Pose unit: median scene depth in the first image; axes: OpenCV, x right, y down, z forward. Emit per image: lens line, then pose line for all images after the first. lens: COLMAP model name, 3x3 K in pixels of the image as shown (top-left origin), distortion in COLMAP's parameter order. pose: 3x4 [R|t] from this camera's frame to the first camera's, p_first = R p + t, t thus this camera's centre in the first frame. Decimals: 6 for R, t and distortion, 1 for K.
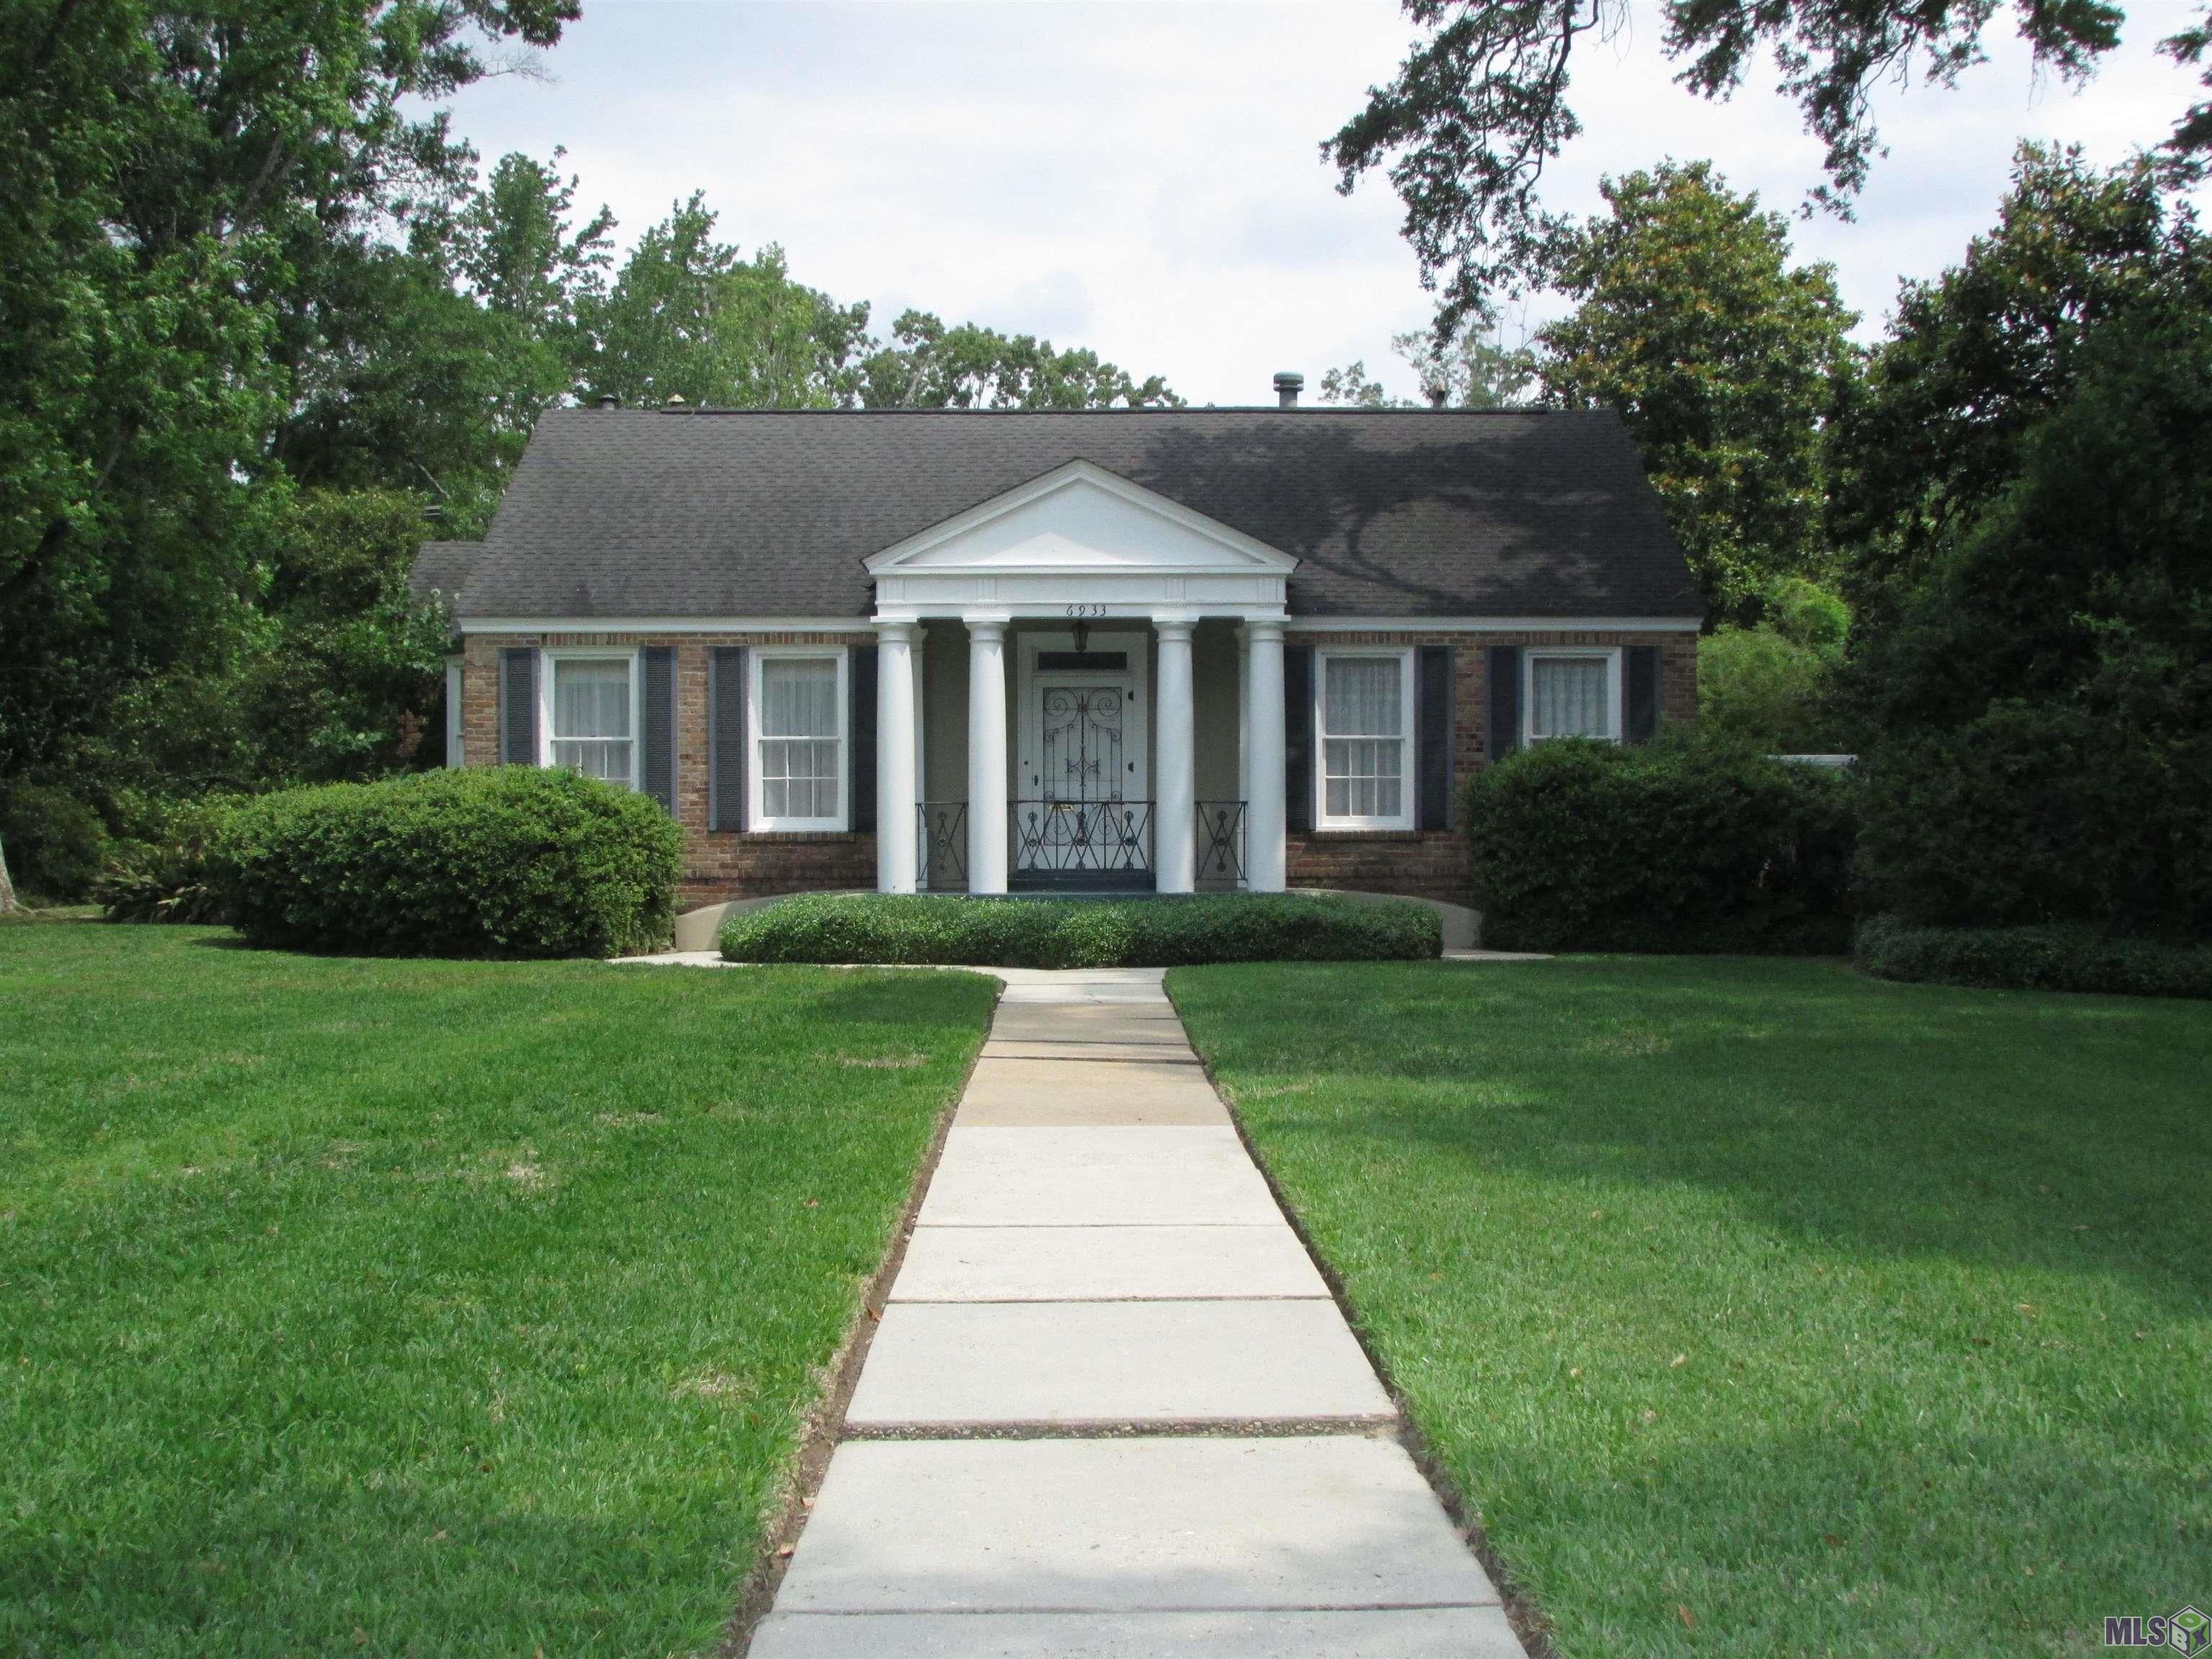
lens RADIAL K [[2835.1, 0, 1107.8], [0, 2835.1, 815.9], [0, 0, 1]] dist [-0.109438, 0.000000]
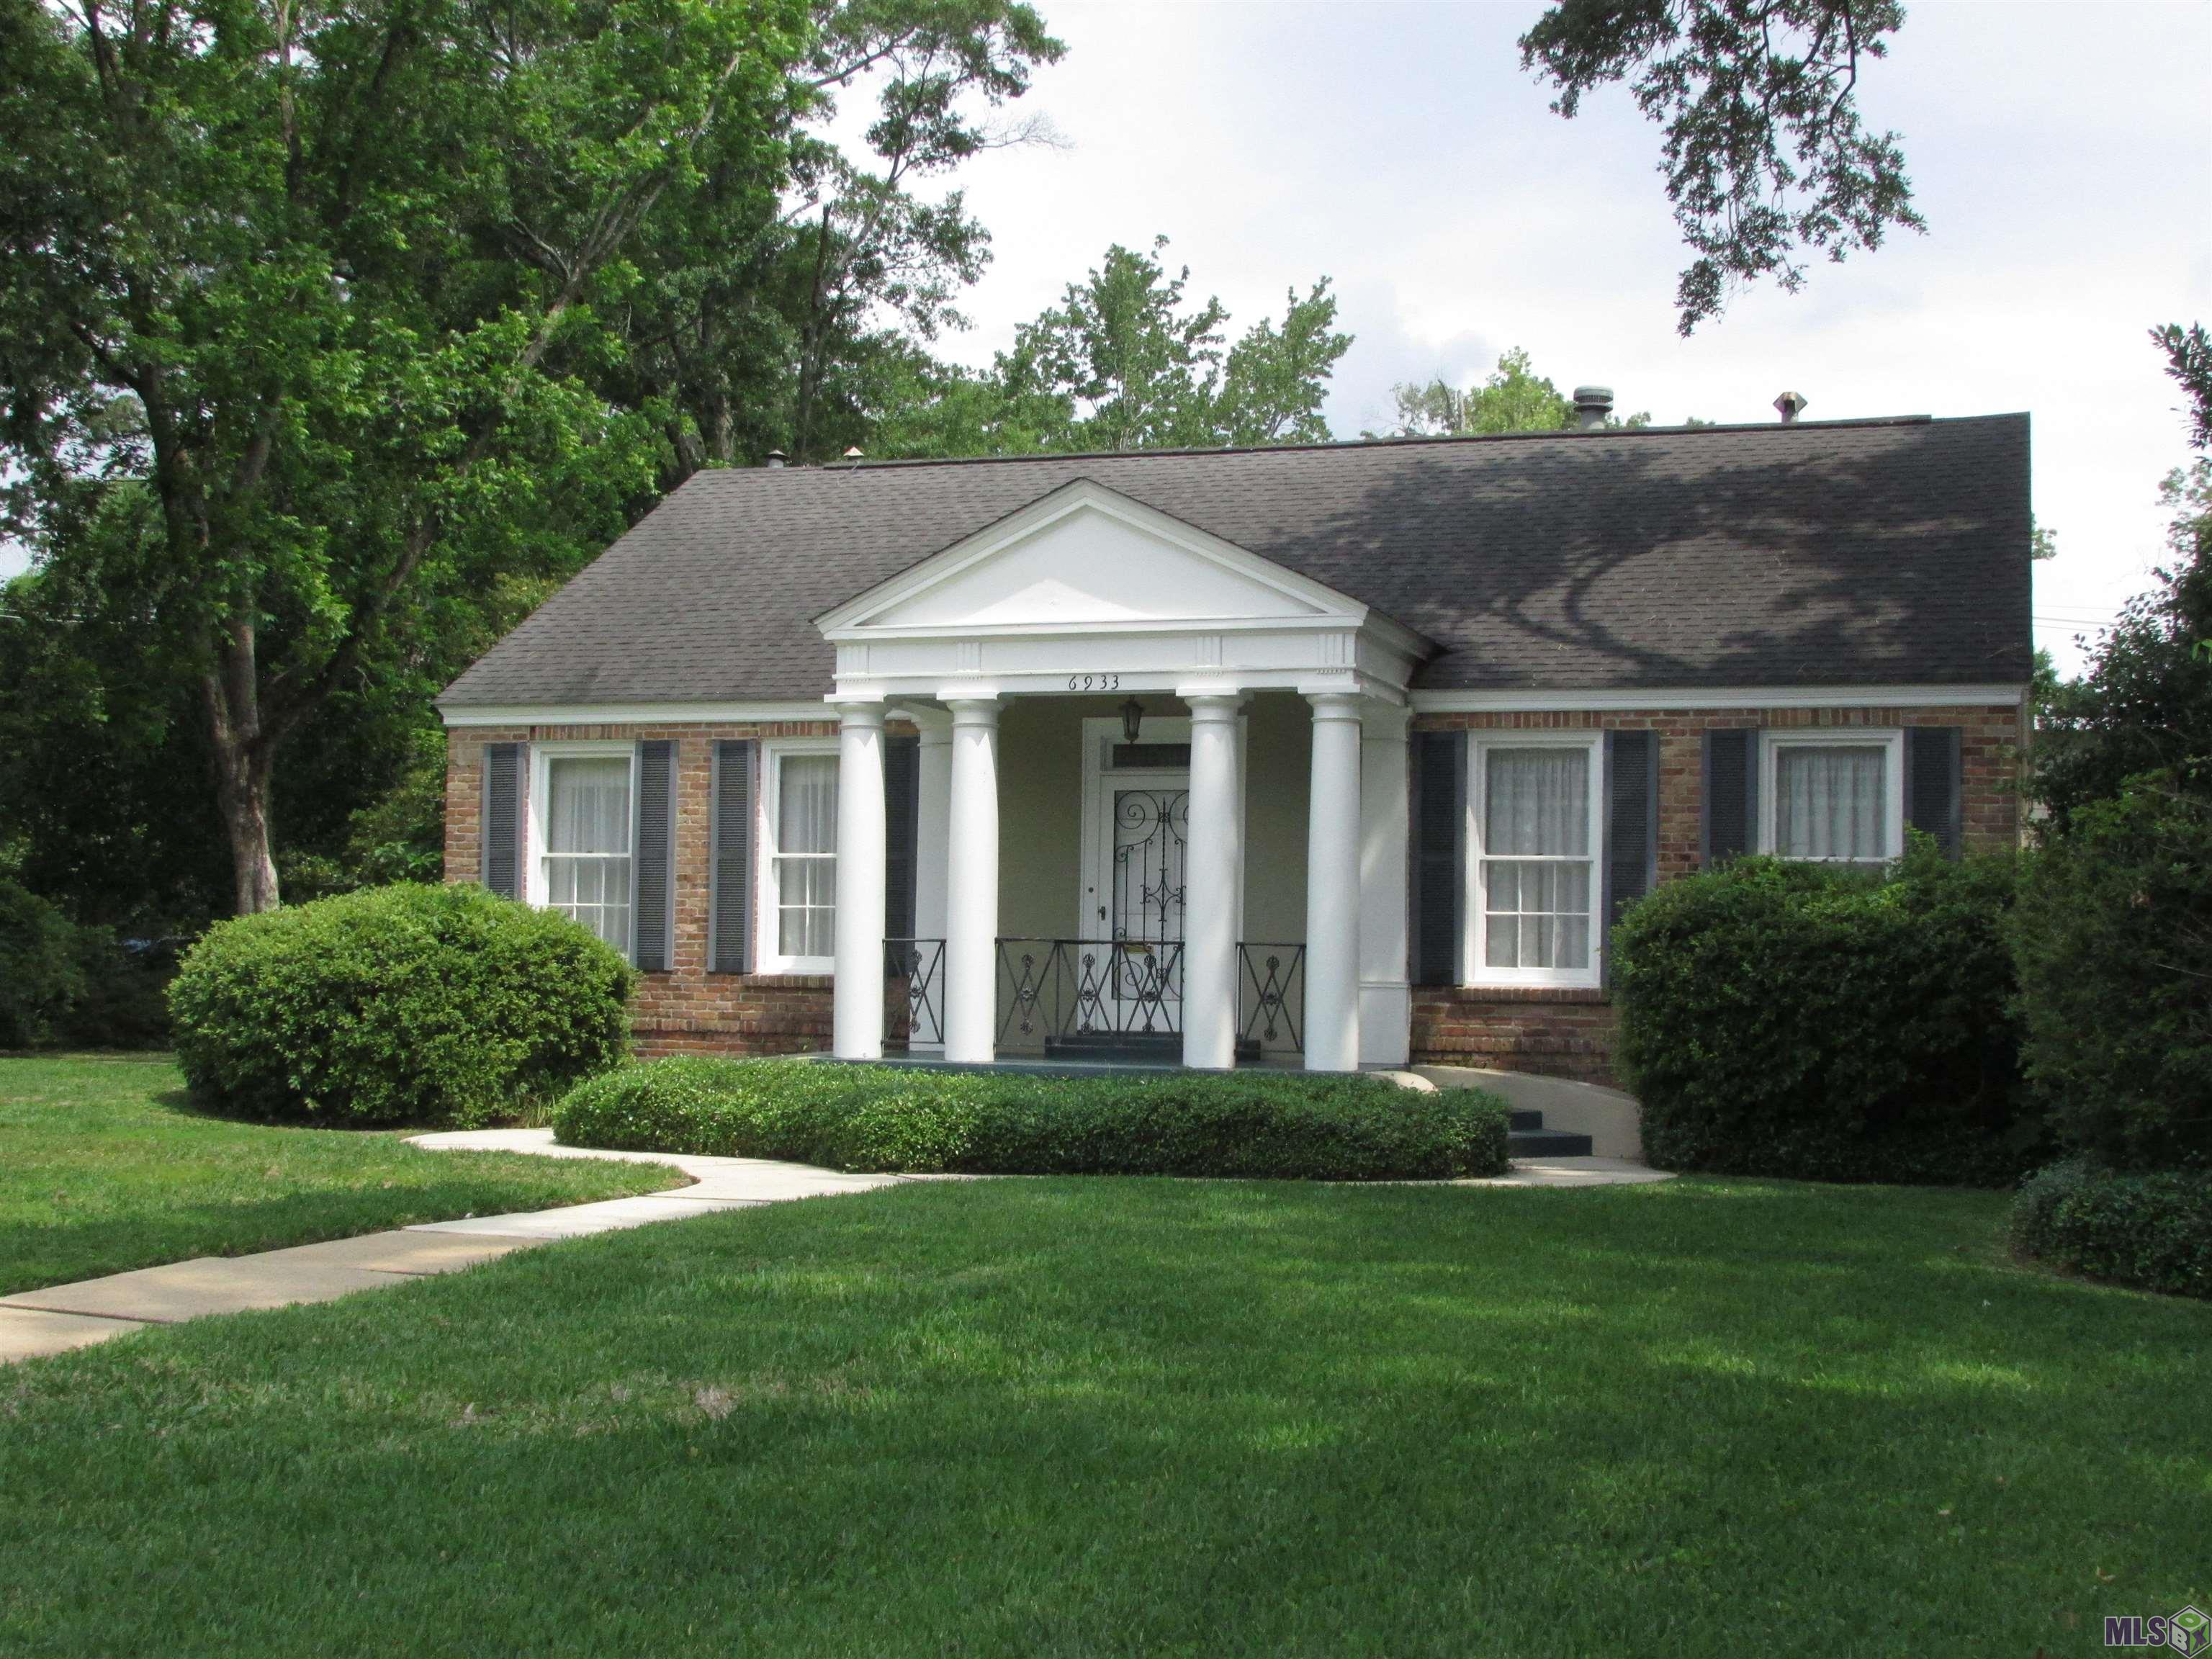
lens RADIAL K [[2826.5, 0, 1104.0], [0, 2826.5, 842.9], [0, 0, 1]] dist [-0.089203, 0.000000]
pose [[0.942645, 0.002979, -0.333783, 0.227187], [-0.017158, 0.999071, -0.039540, -0.001433], [0.333355, 0.042999, 0.941820, 0.289556]]
